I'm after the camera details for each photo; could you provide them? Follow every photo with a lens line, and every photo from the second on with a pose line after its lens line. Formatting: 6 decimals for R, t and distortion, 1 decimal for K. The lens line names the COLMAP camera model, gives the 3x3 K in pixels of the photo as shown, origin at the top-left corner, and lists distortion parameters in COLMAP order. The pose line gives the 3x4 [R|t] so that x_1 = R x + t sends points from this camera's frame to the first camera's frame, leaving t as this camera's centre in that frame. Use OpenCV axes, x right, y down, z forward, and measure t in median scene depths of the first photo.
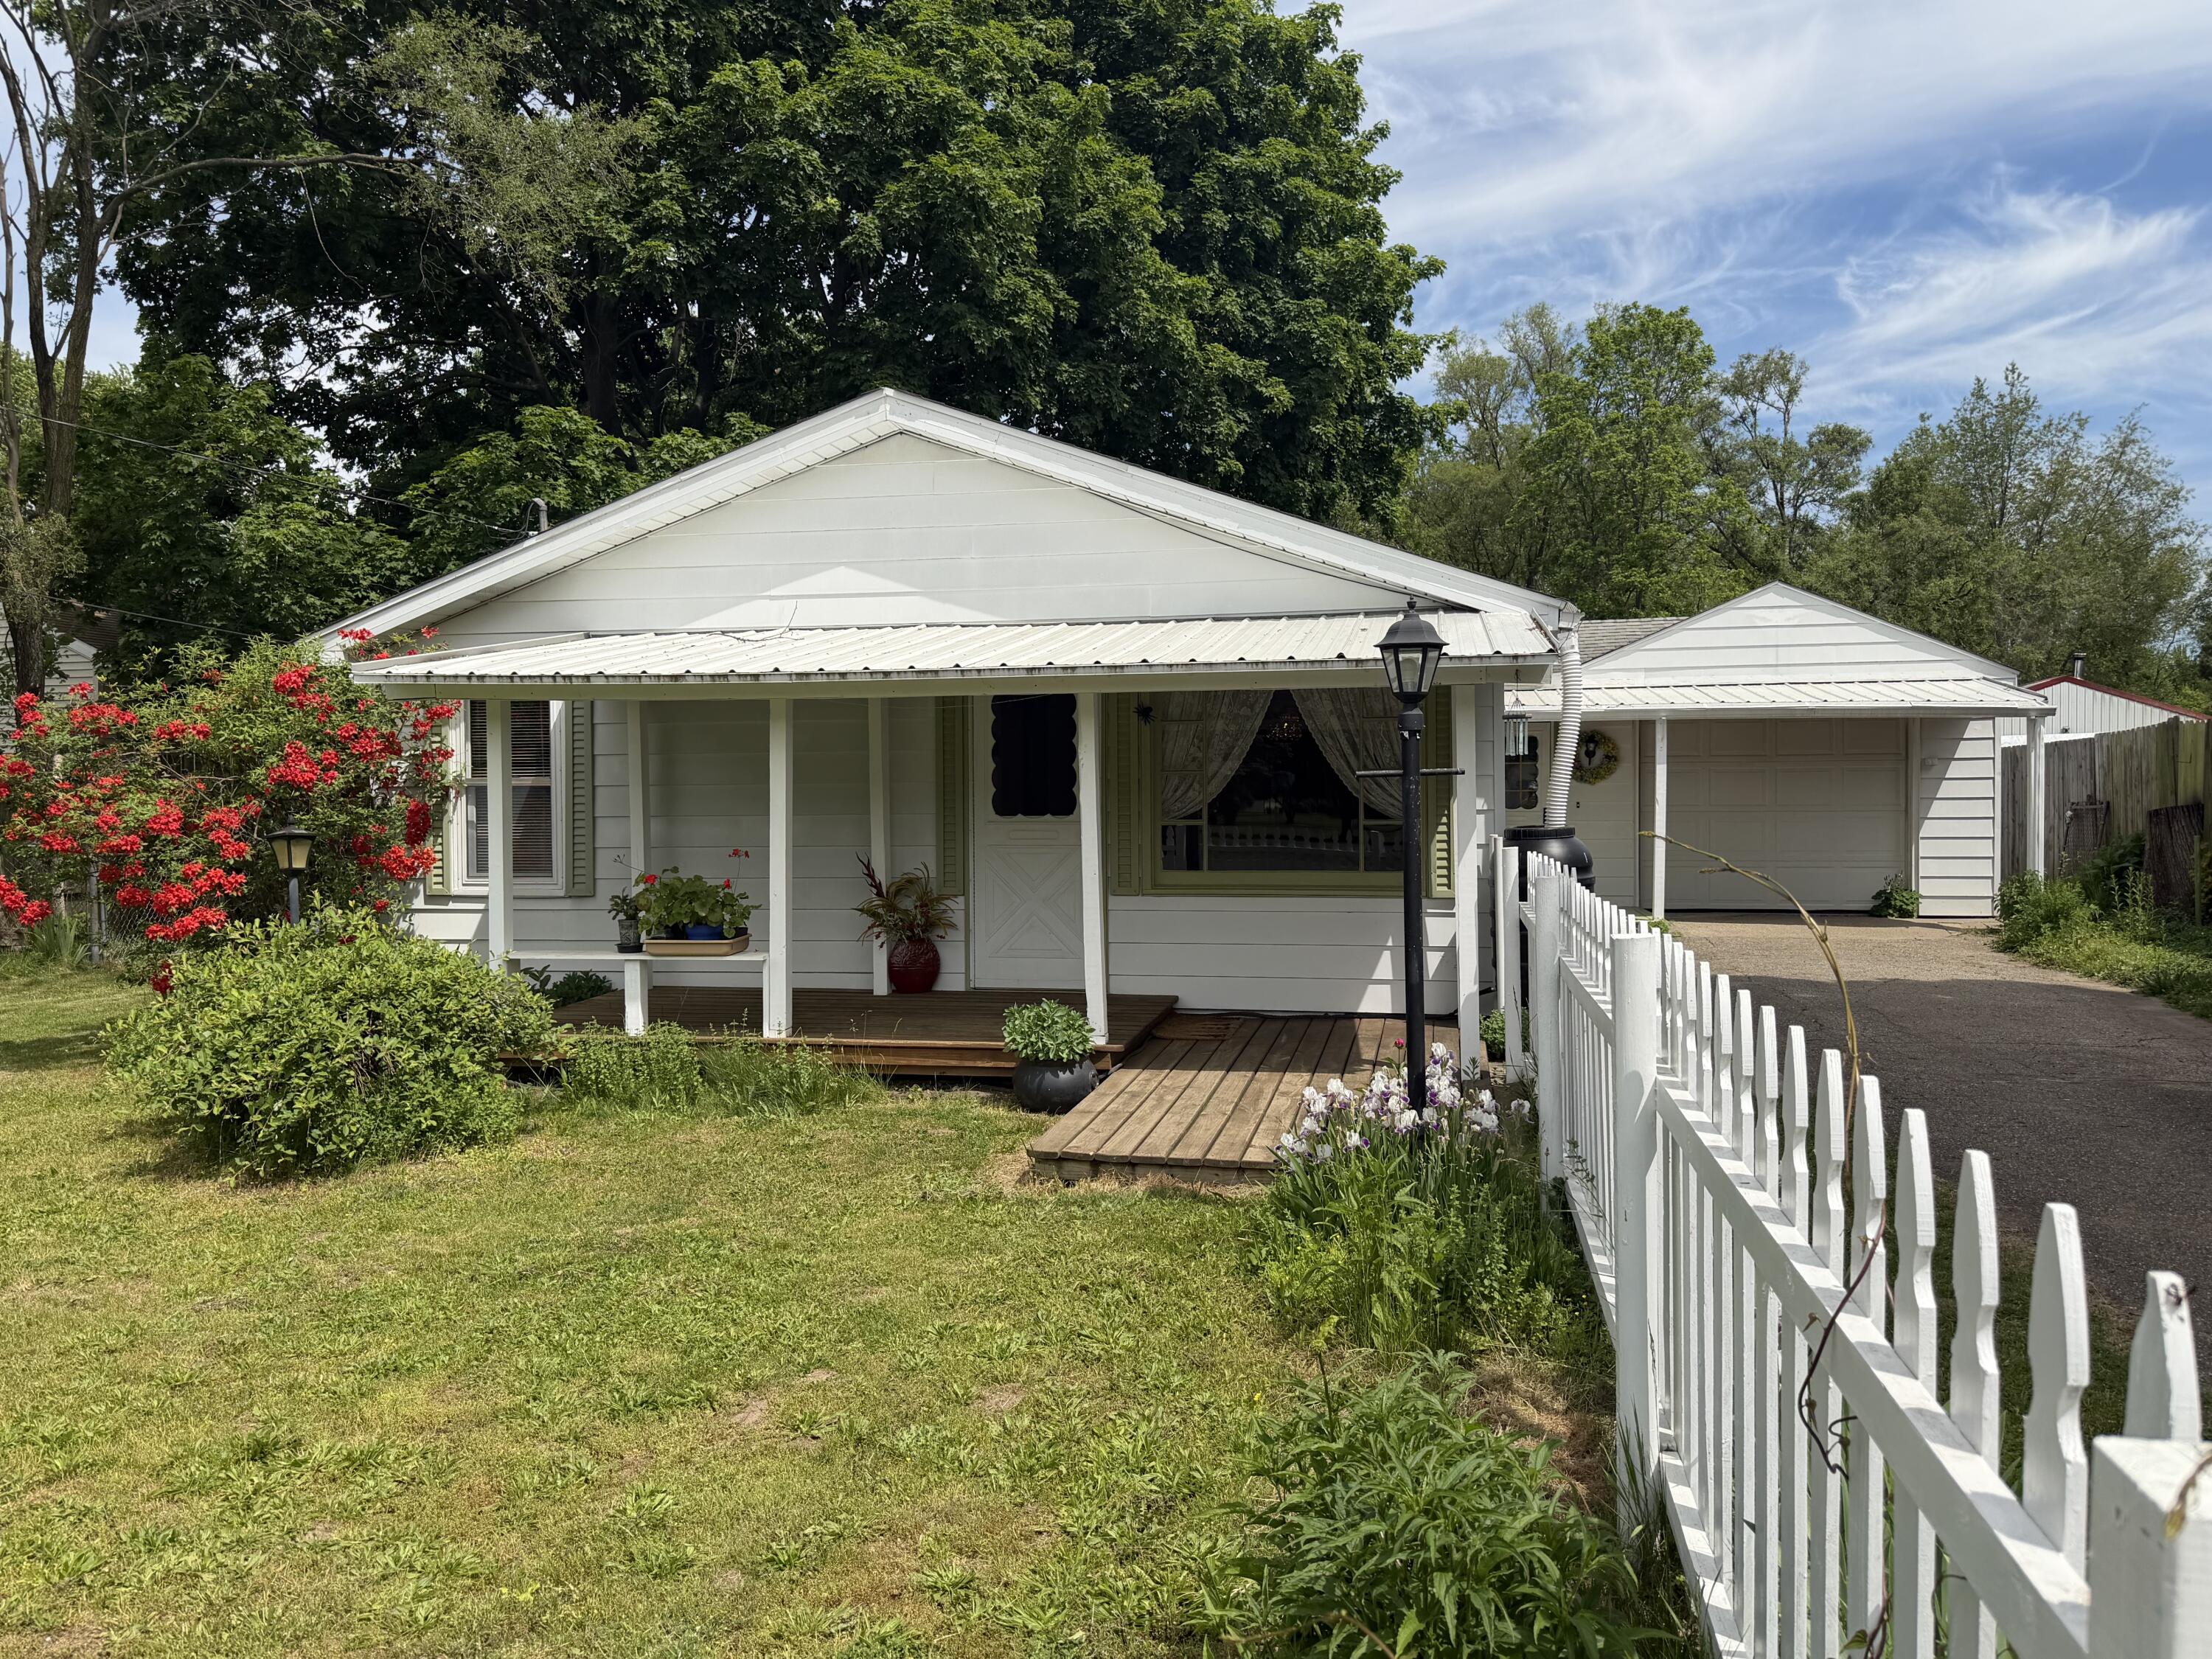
lens RADIAL K [[1672.2, 0, 1106.0], [0, 1672.2, 829.5], [0, 0, 1]] dist [0.126705, -0.234272]
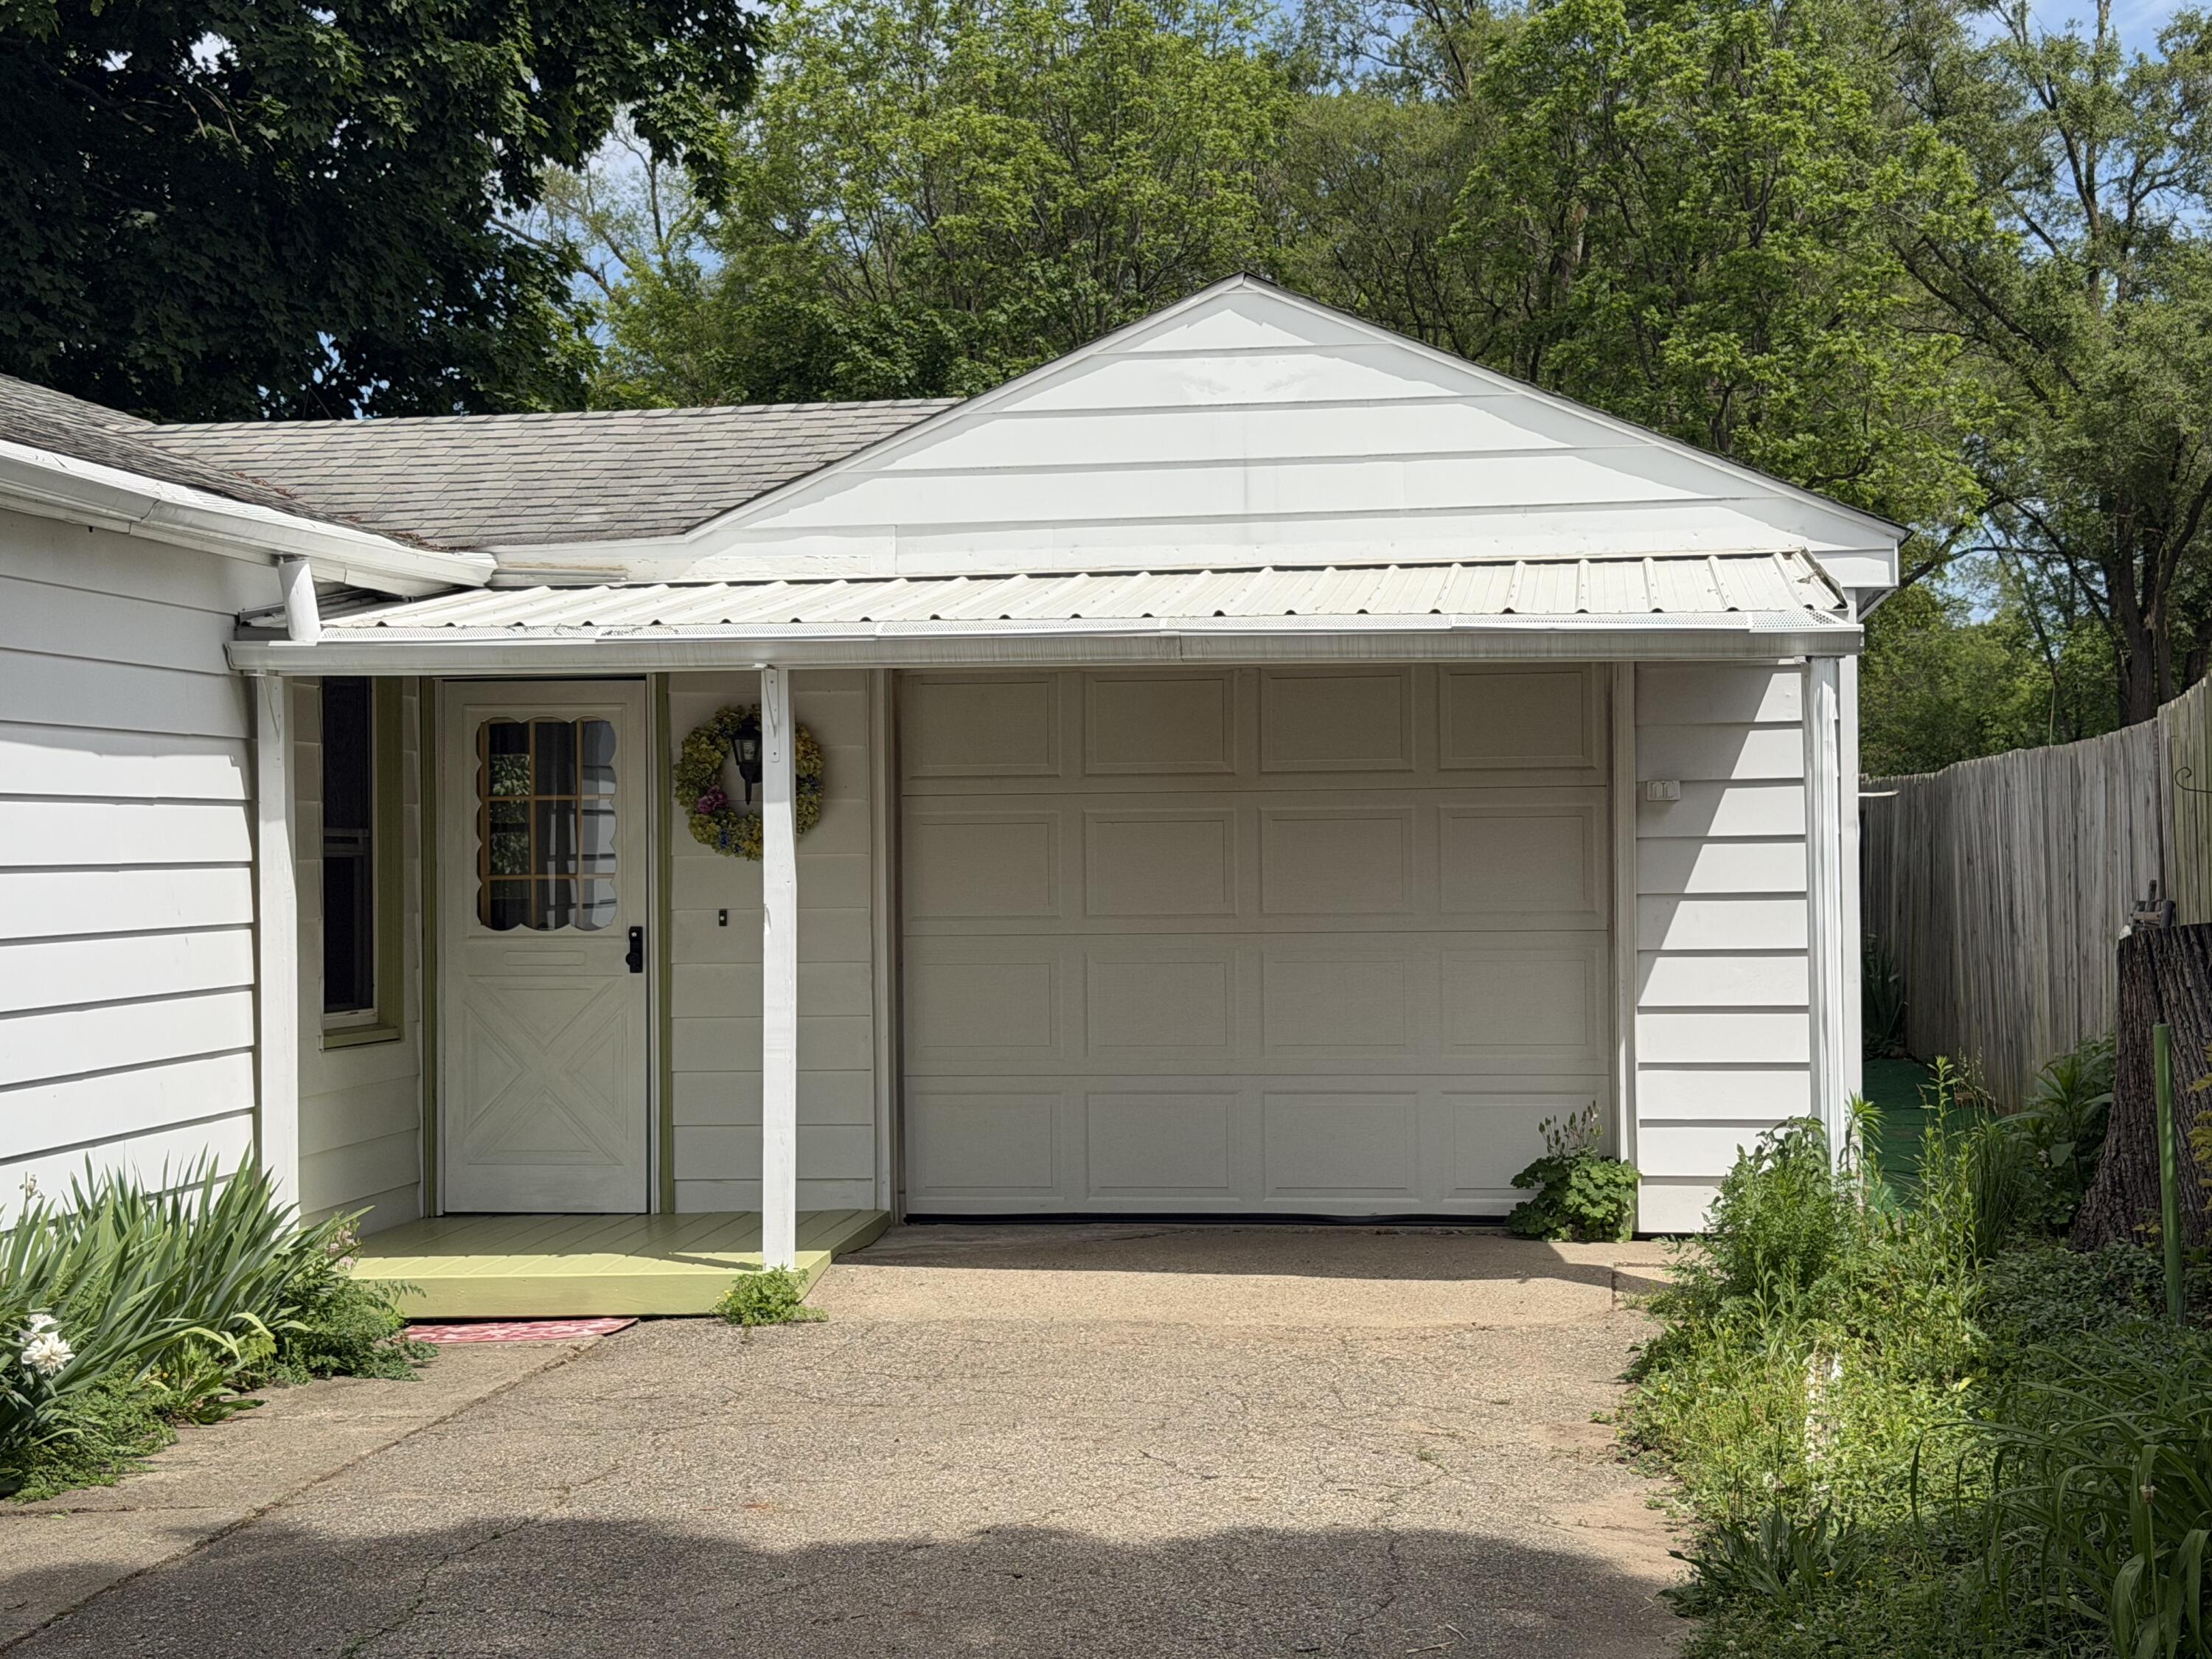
lens RADIAL K [[3504.7, 0, 1106.0], [0, 3504.7, 829.5], [0, 0, 1]] dist [0.172859, -0.108356]
pose [[0.999344, -0.005037, 0.035863, 0.284257], [0.005934, 0.999672, -0.024932, -0.011953], [-0.035725, 0.025129, 0.999046, 0.232680]]
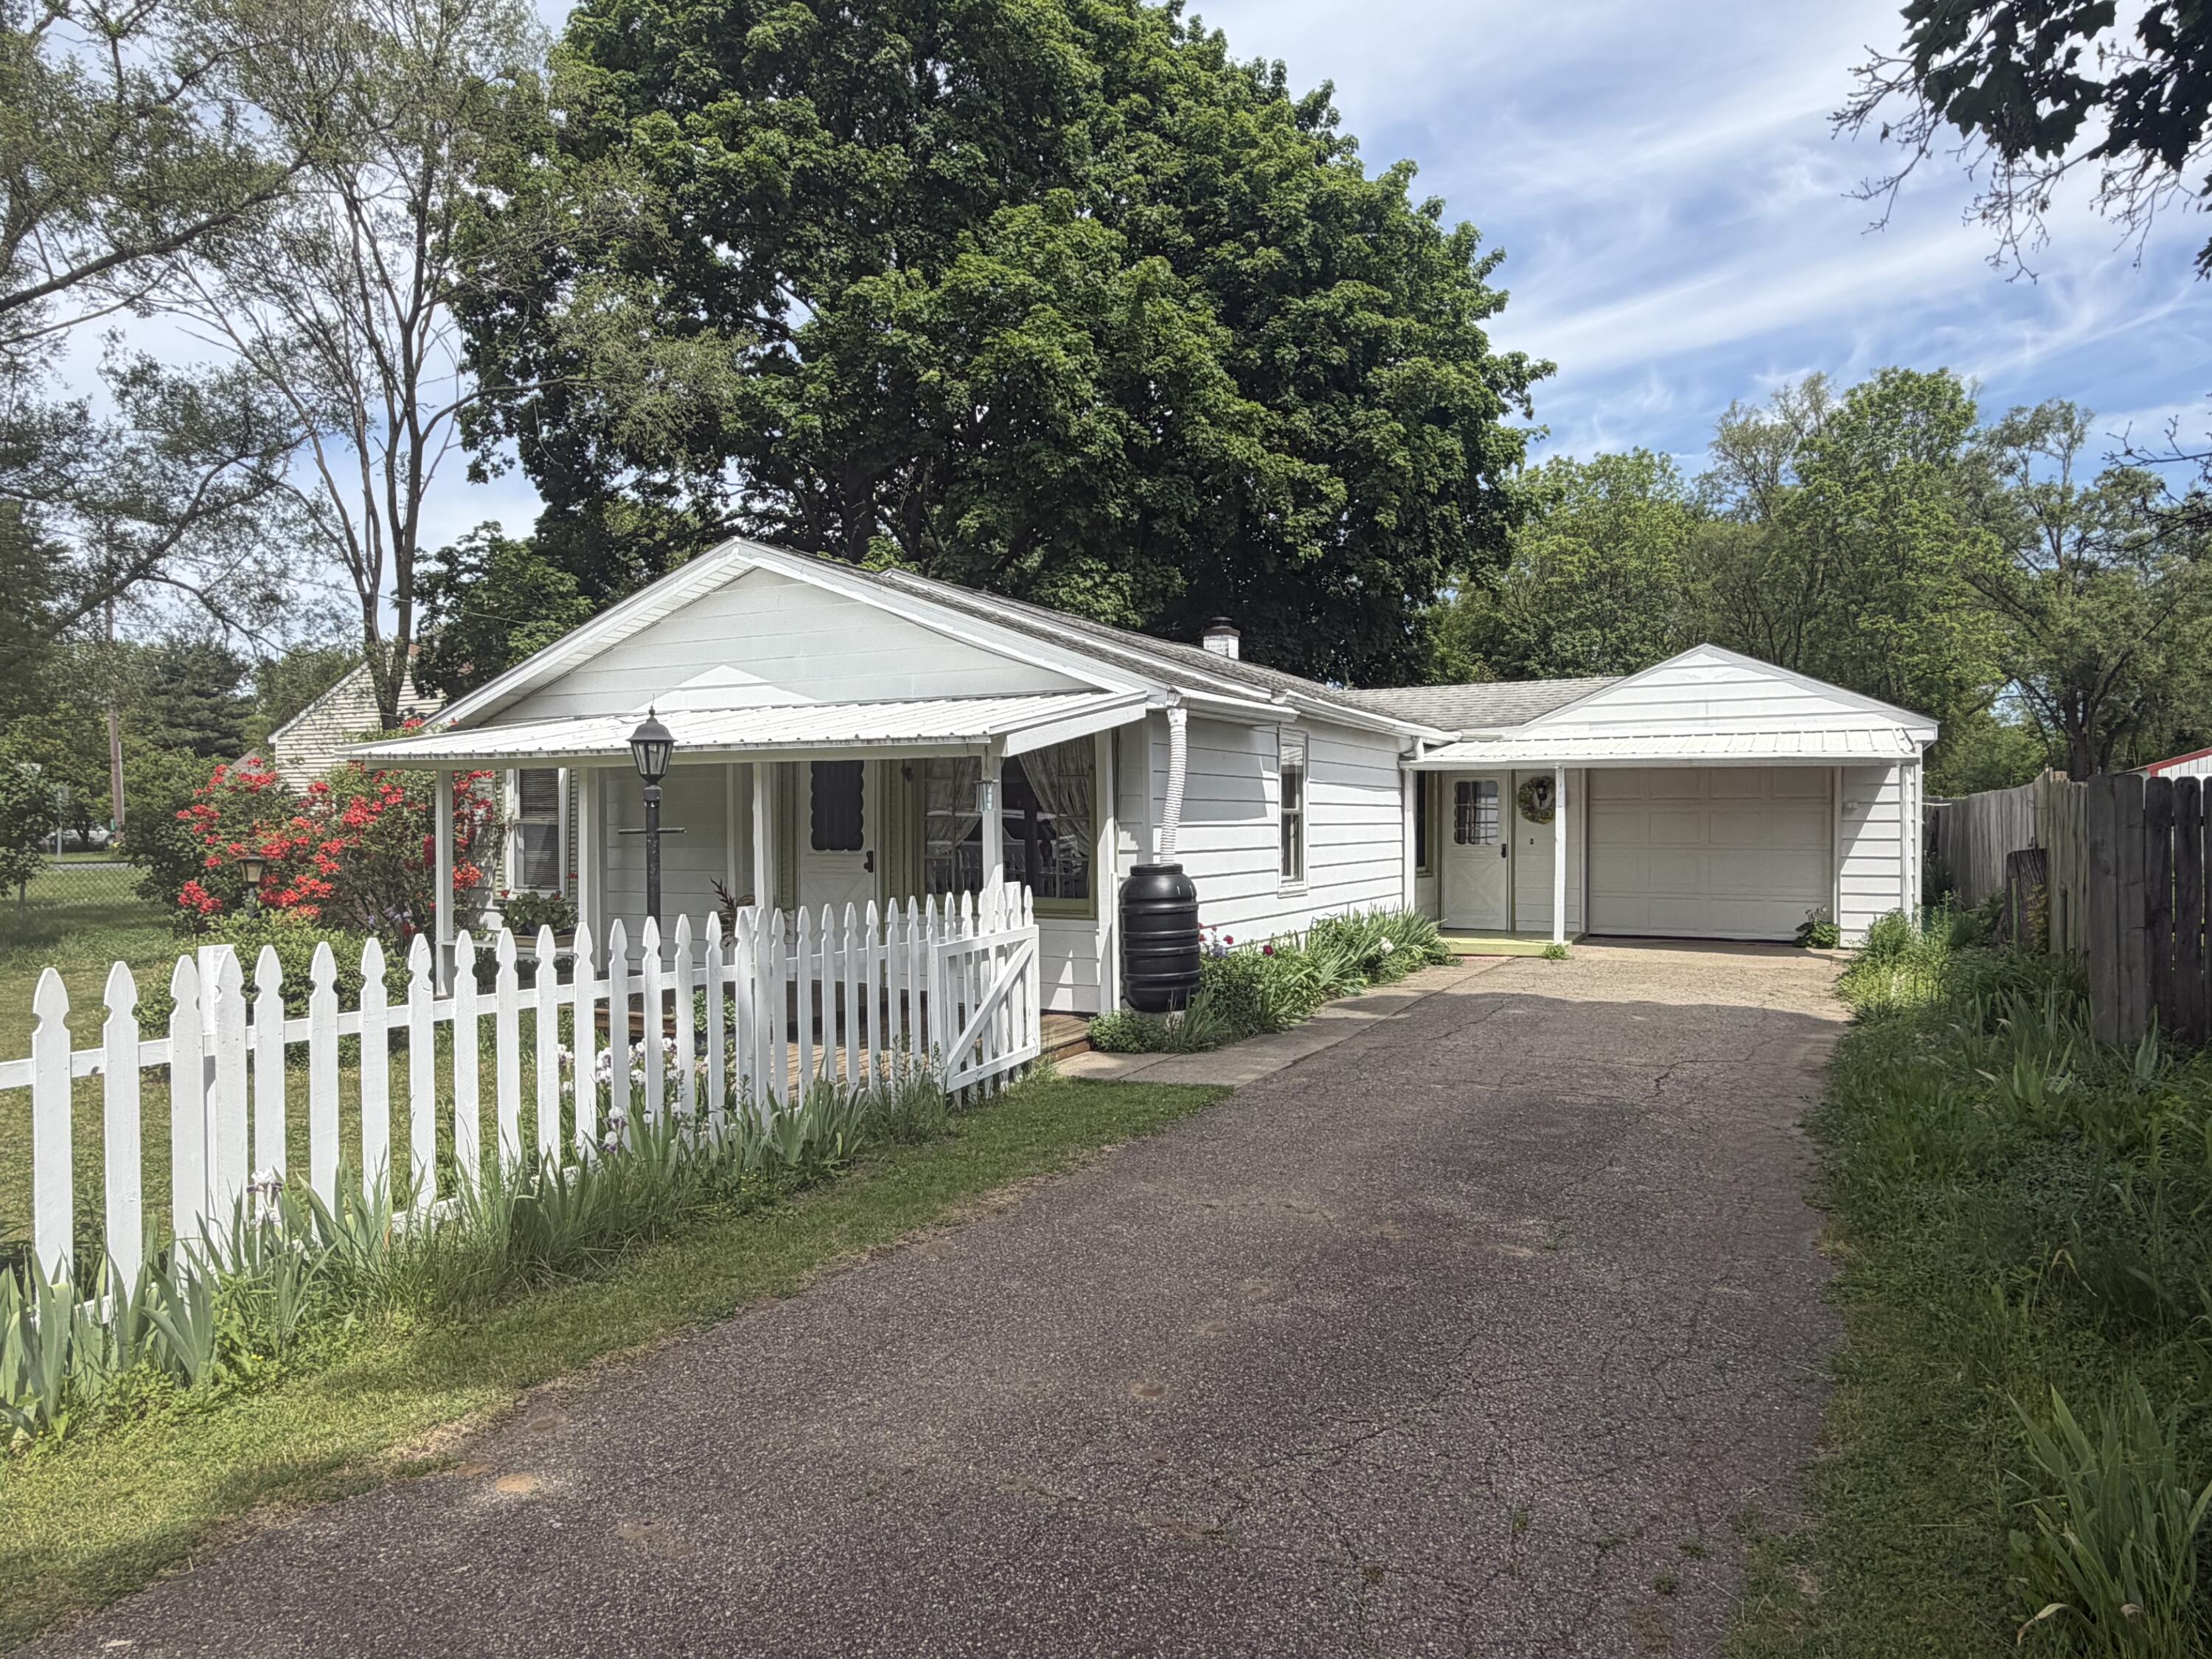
lens RADIAL K [[1426.3, 0, 1106.0], [0, 1426.3, 829.5], [0, 0, 1]] dist [0.004763, 0.005653]
pose [[0.957926, 0.007825, -0.286908, 0.240046], [-0.011530, 0.999870, -0.011228, -0.007167], [0.286783, 0.014063, 0.957892, -0.007727]]
